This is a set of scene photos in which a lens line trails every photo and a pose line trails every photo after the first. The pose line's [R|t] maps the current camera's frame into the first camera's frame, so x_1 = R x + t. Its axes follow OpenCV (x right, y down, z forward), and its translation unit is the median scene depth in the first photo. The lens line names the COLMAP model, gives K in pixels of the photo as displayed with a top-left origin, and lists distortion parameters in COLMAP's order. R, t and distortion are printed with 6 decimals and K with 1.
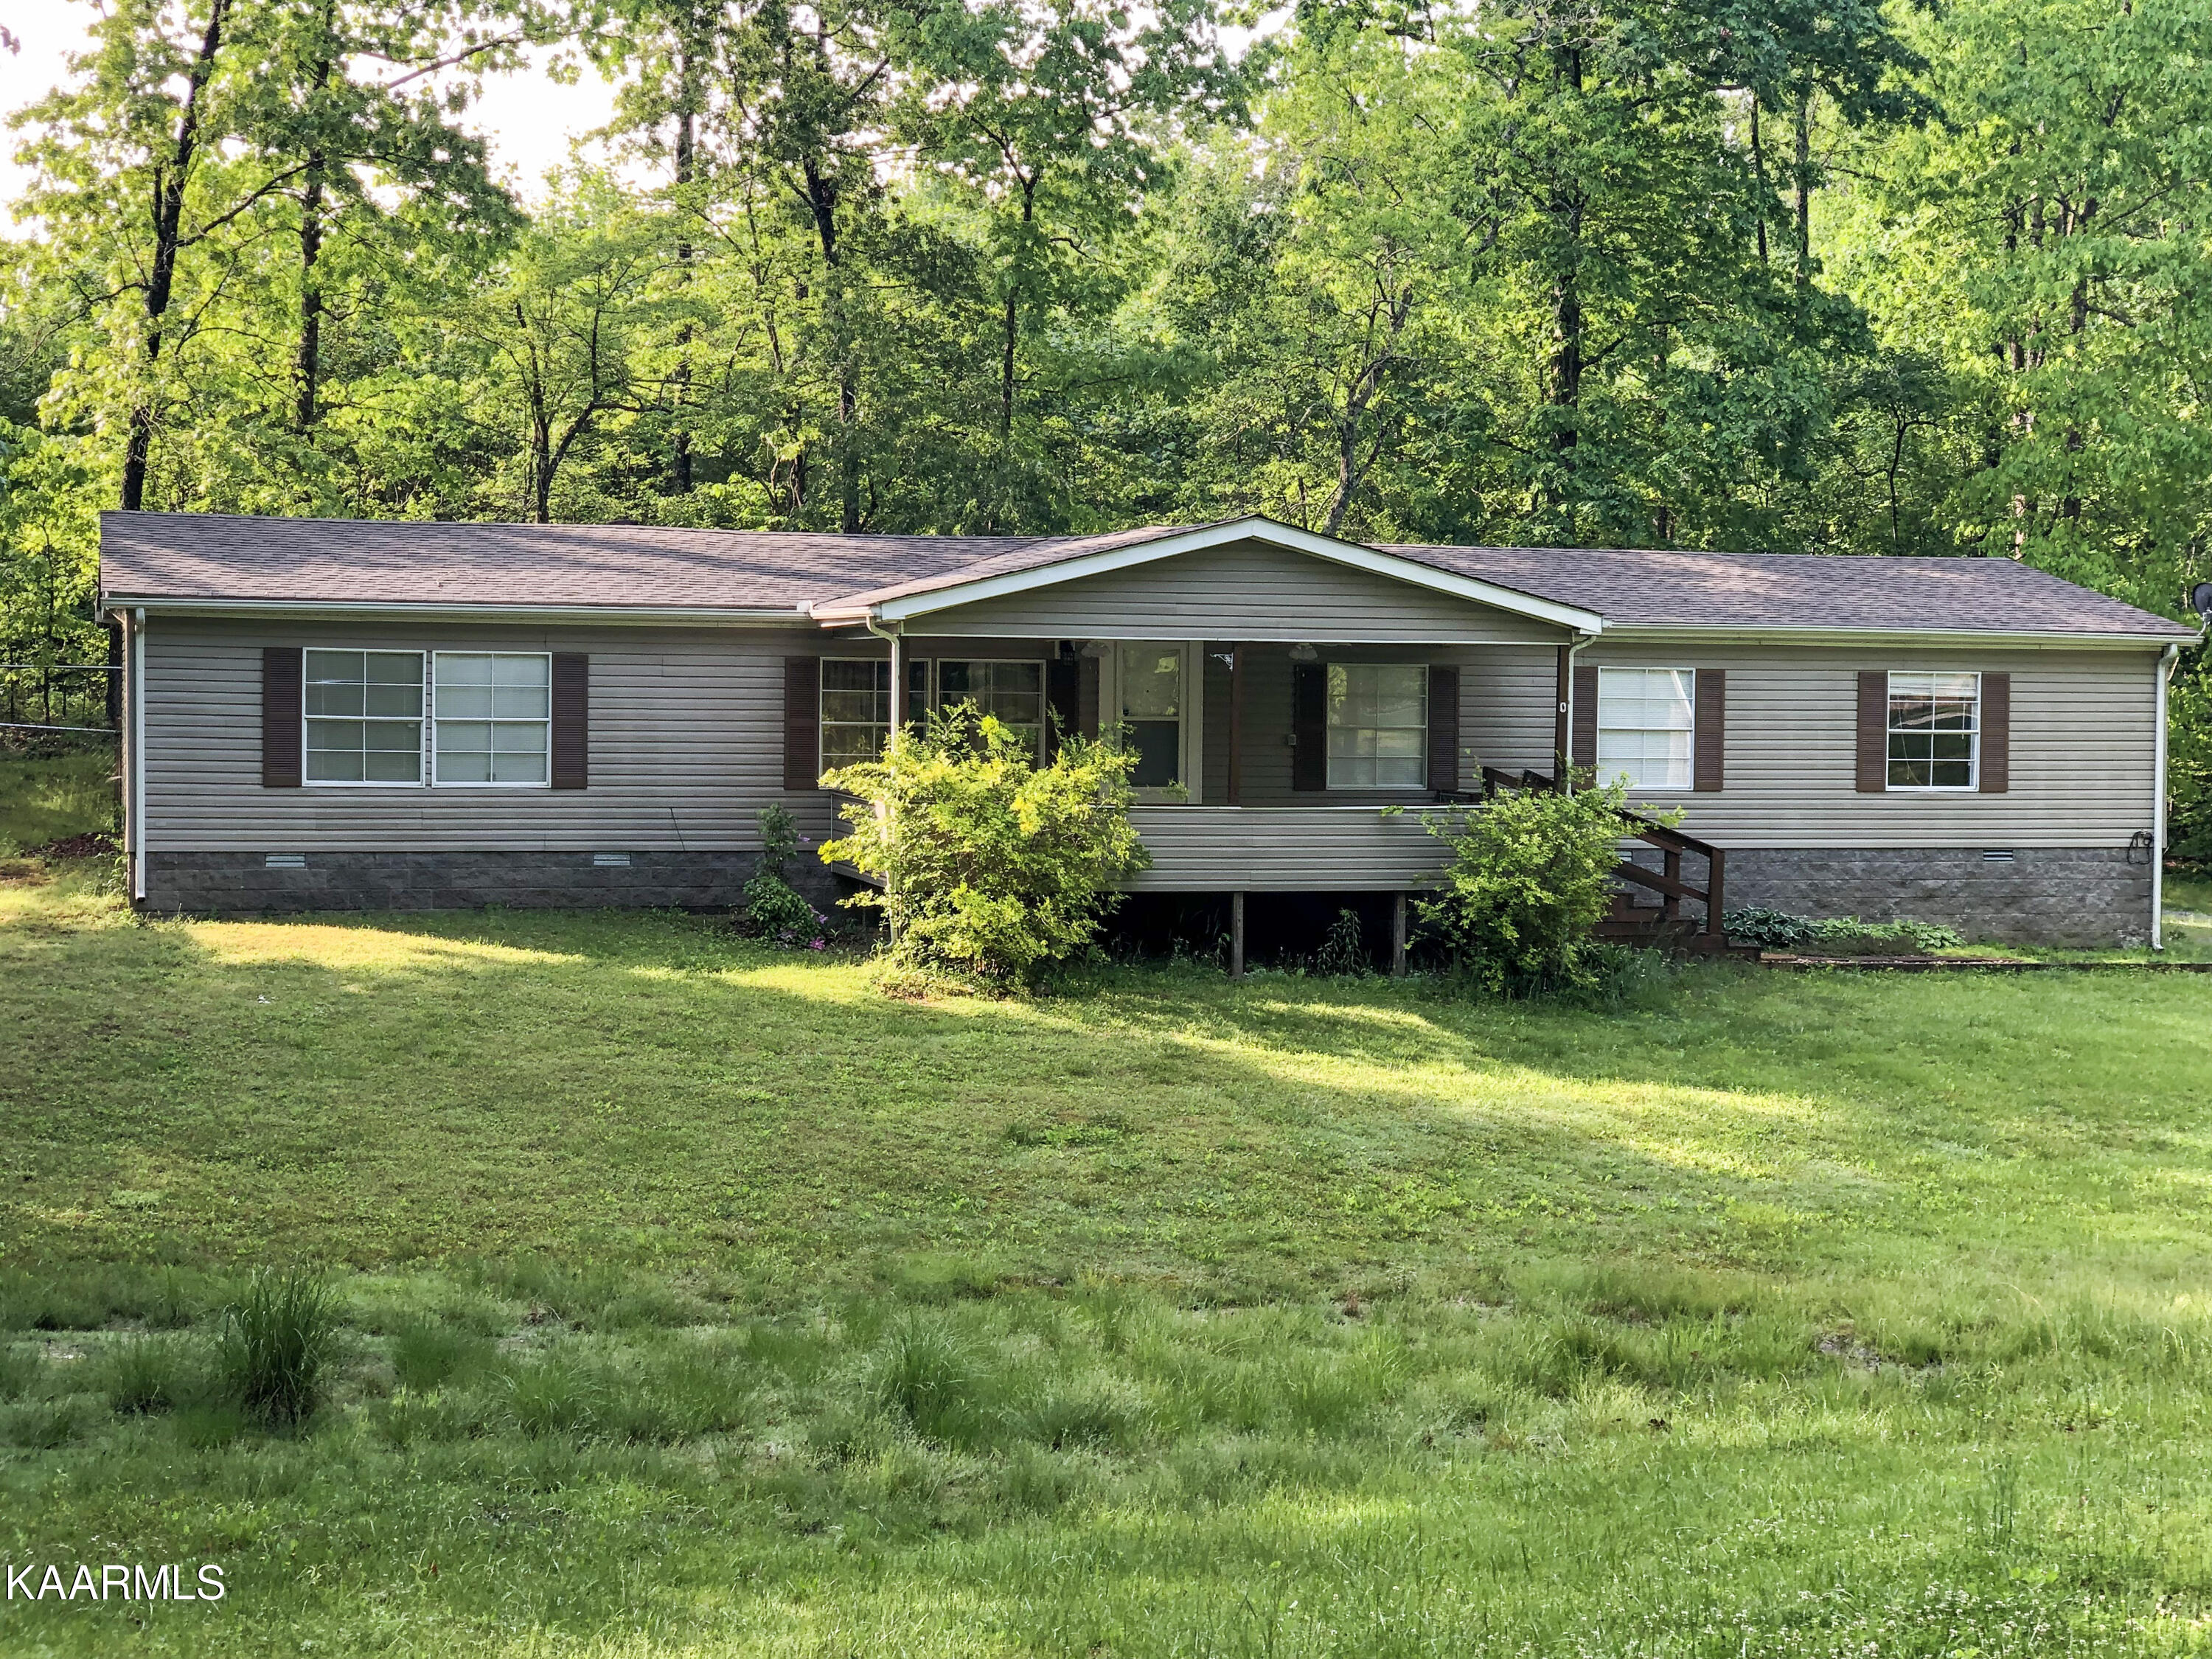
lens RADIAL K [[3379.7, 0, 1106.0], [0, 3379.7, 829.5], [0, 0, 1]] dist [0.267894, -1.102240]
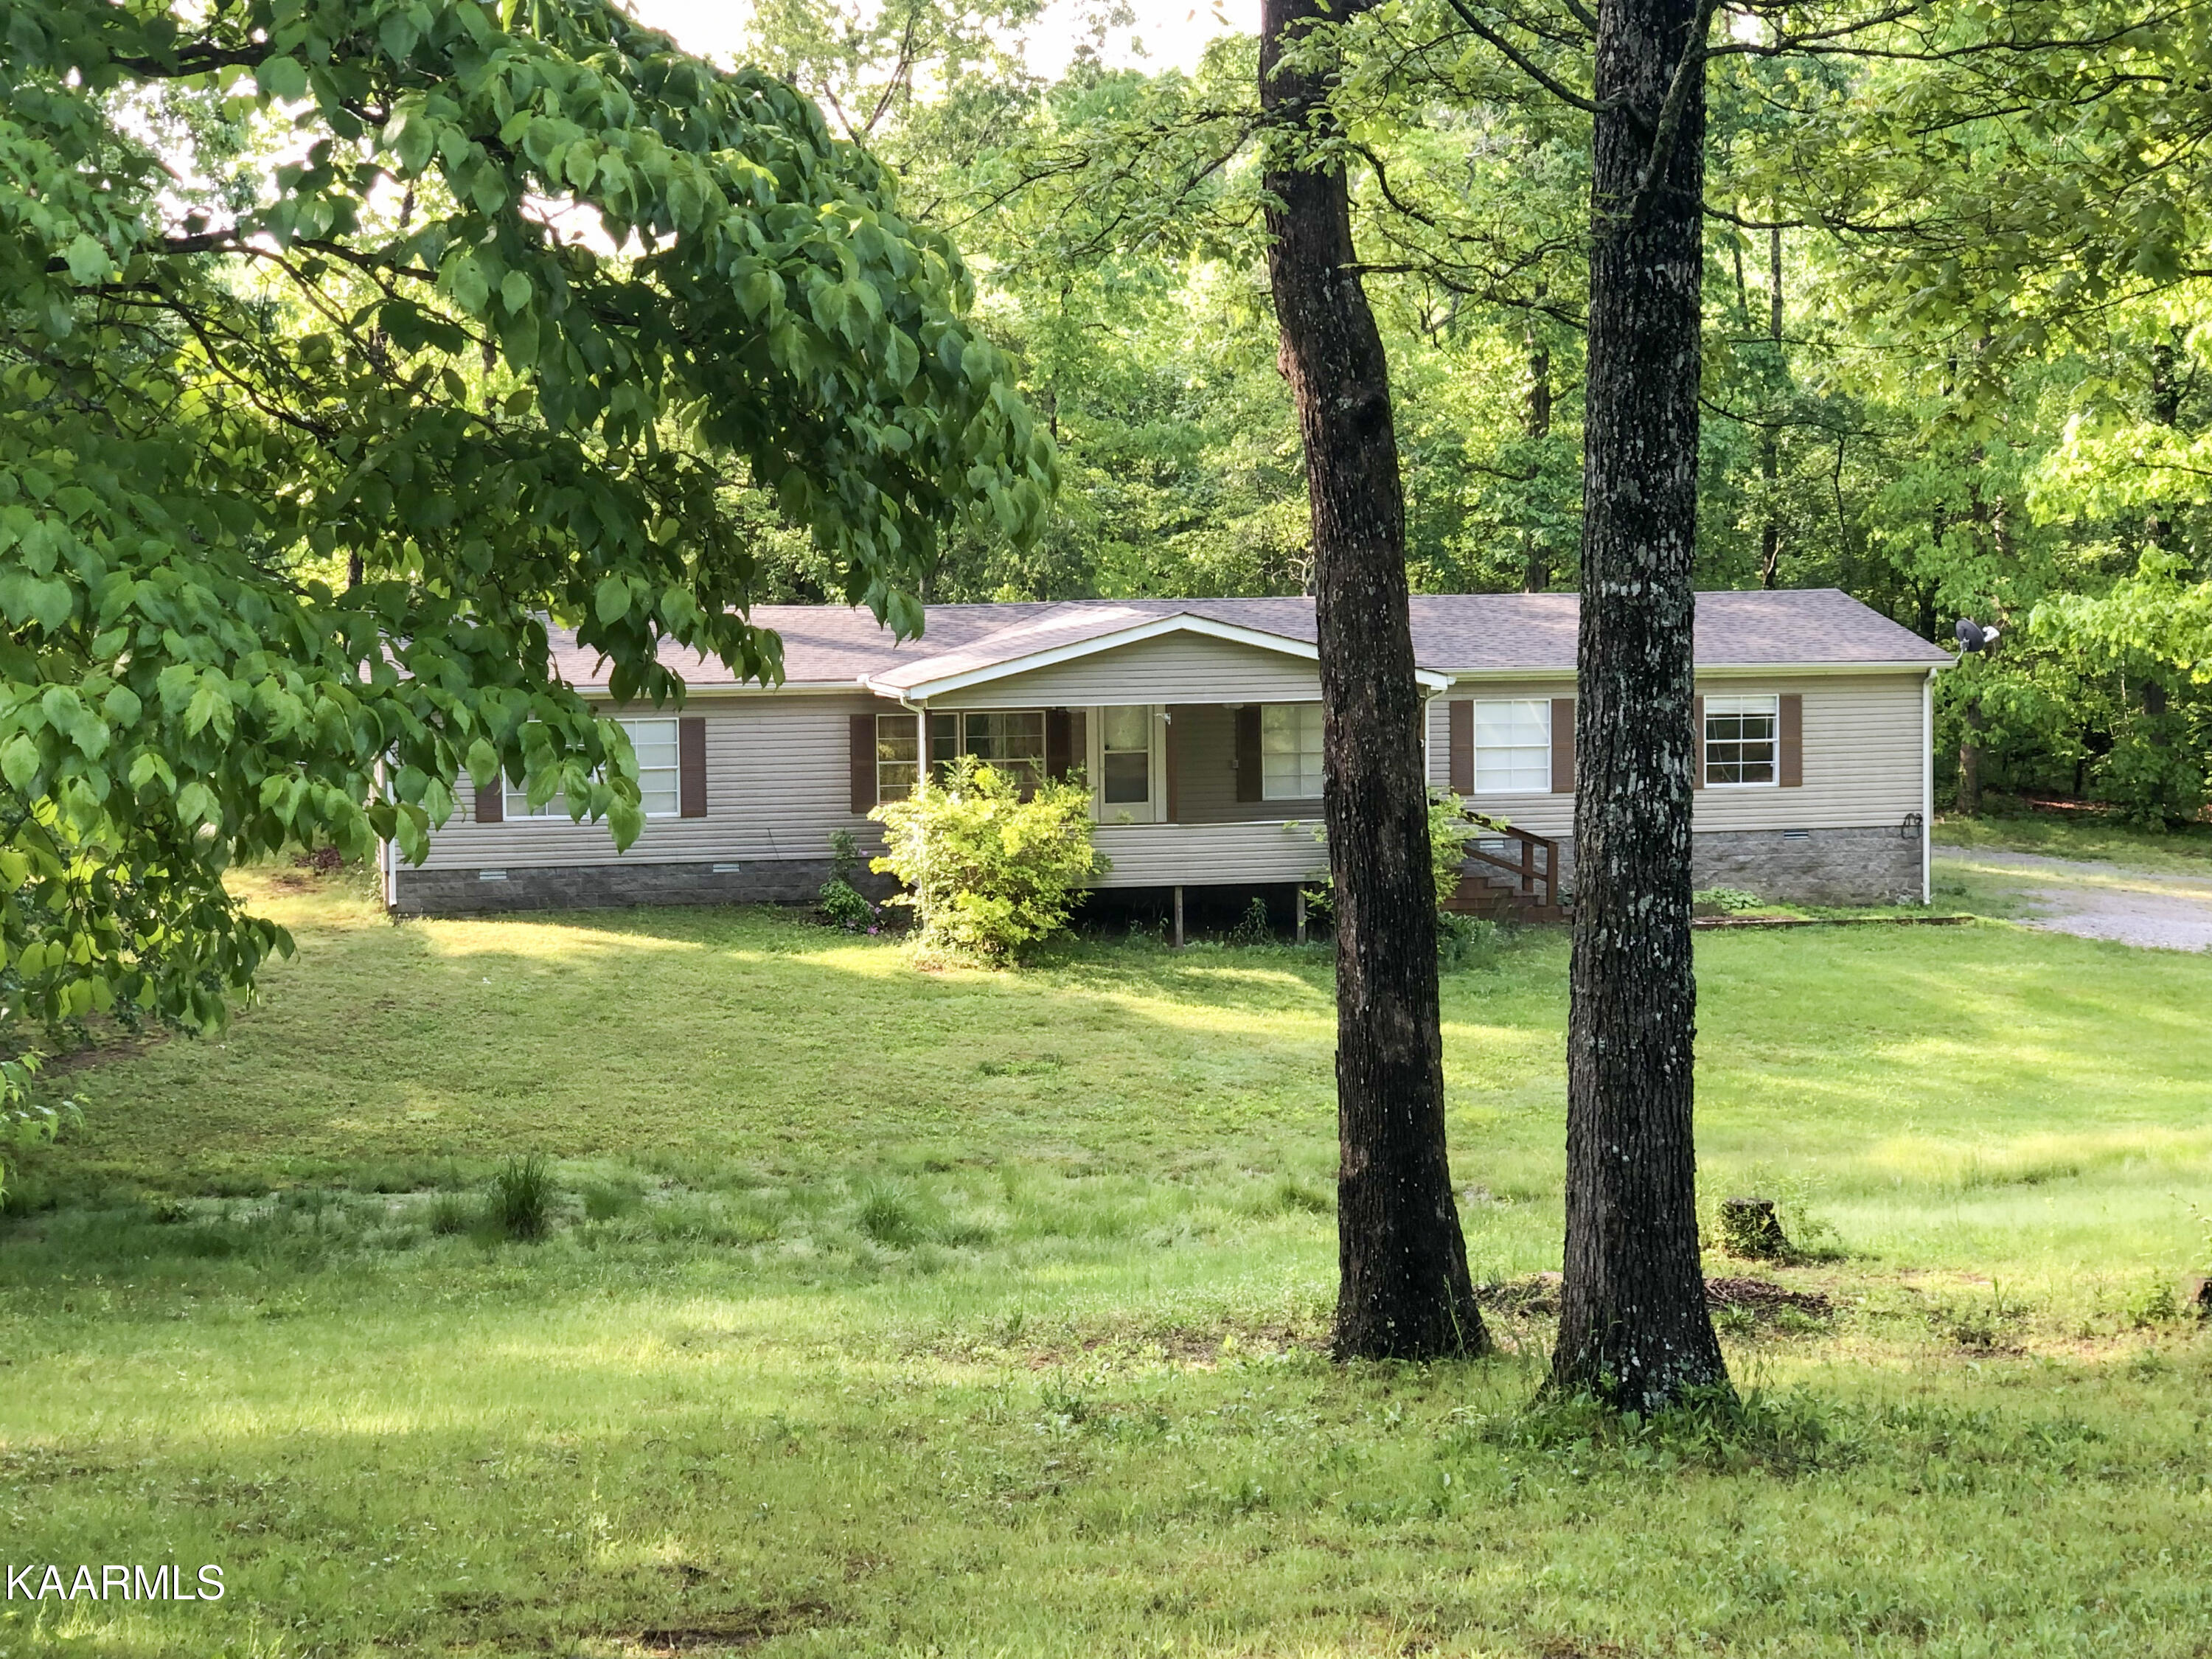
lens RADIAL K [[3663.9, 0, 1106.0], [0, 3663.9, 829.5], [0, 0, 1]] dist [-0.021806, 1.054374]
pose [[0.998234, -0.018881, -0.056328, 0.098340], [0.020543, 0.999366, 0.029085, -0.050515], [0.055743, -0.030191, 0.997989, -0.500231]]
